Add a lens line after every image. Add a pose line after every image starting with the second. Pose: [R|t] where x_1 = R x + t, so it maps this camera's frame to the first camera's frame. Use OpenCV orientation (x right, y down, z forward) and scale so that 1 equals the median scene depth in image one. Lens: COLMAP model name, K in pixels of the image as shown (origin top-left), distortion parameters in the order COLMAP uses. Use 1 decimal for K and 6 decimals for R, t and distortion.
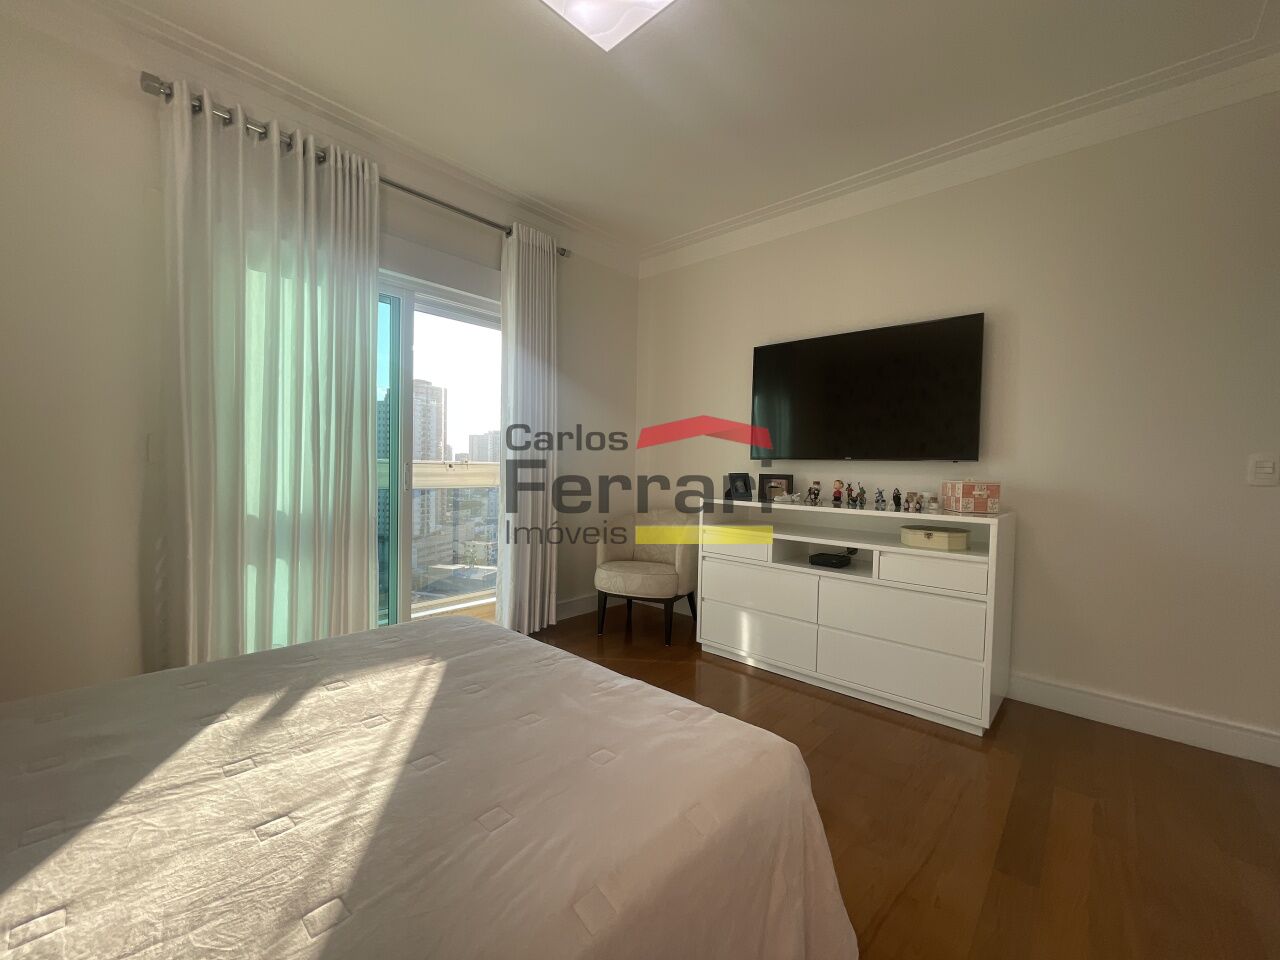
lens RADIAL K [[524.6, 0, 638.4], [0, 524.6, 483.4], [0, 0, 1]] dist [0.001331, -0.000006]
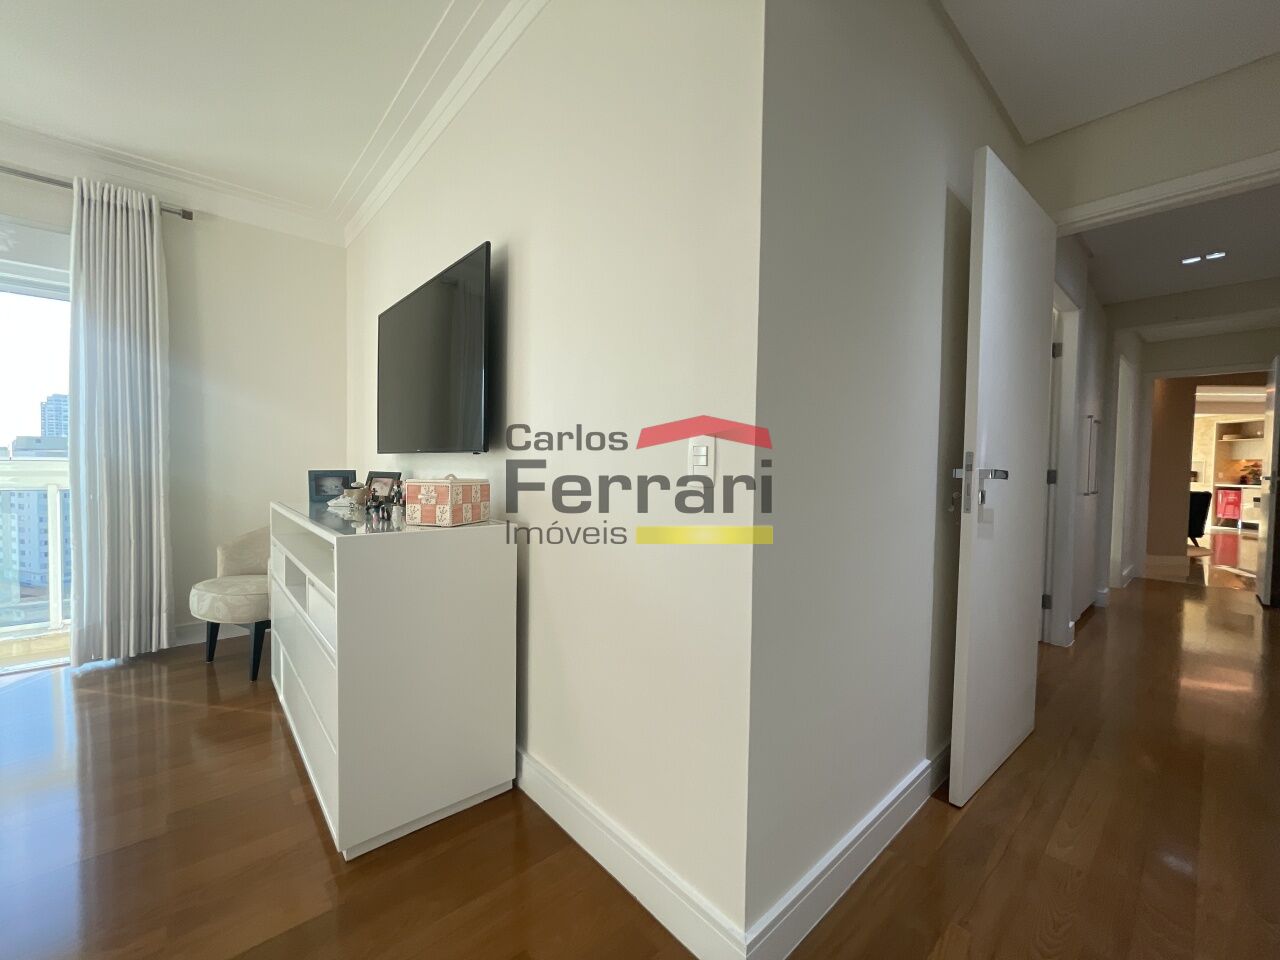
lens RADIAL K [[506.3, 0, 643.9], [0, 506.3, 473.5], [0, 0, 1]] dist [0.001189, 0.000077]
pose [[0.996514, -0.005918, -0.083216, 0.808893], [0.004061, 0.999739, -0.022470, 0.003456], [0.083327, 0.022054, 0.996278, 0.304662]]
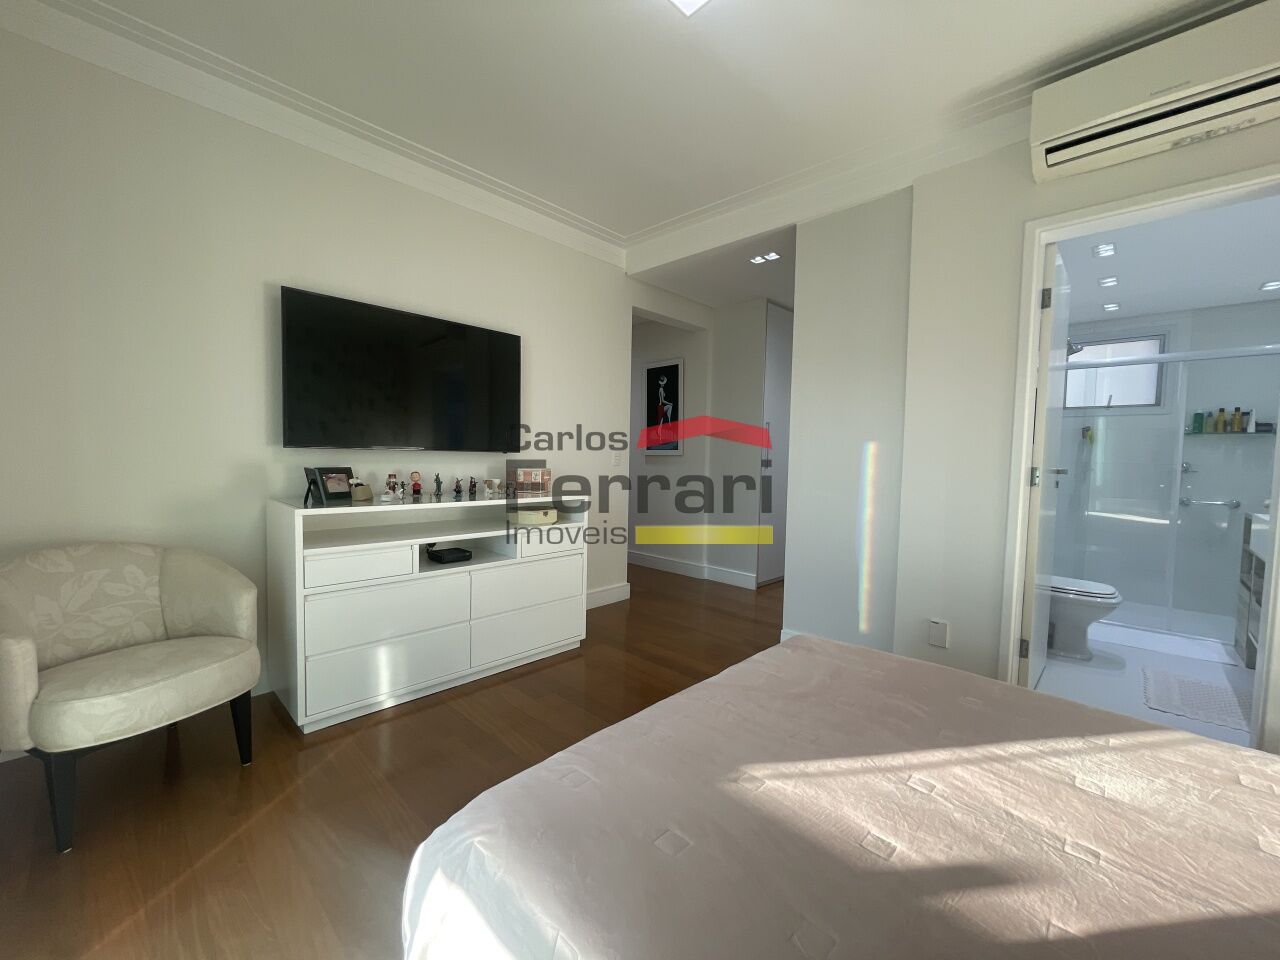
lens RADIAL K [[524.6, 0, 638.4], [0, 524.6, 483.4], [0, 0, 1]] dist [0.001331, -0.000006]
pose [[0.023115, -0.074713, 0.996937, -0.577631], [0.012452, 0.997148, 0.074440, -0.053772], [-0.999655, 0.010693, 0.023980, 0.616423]]
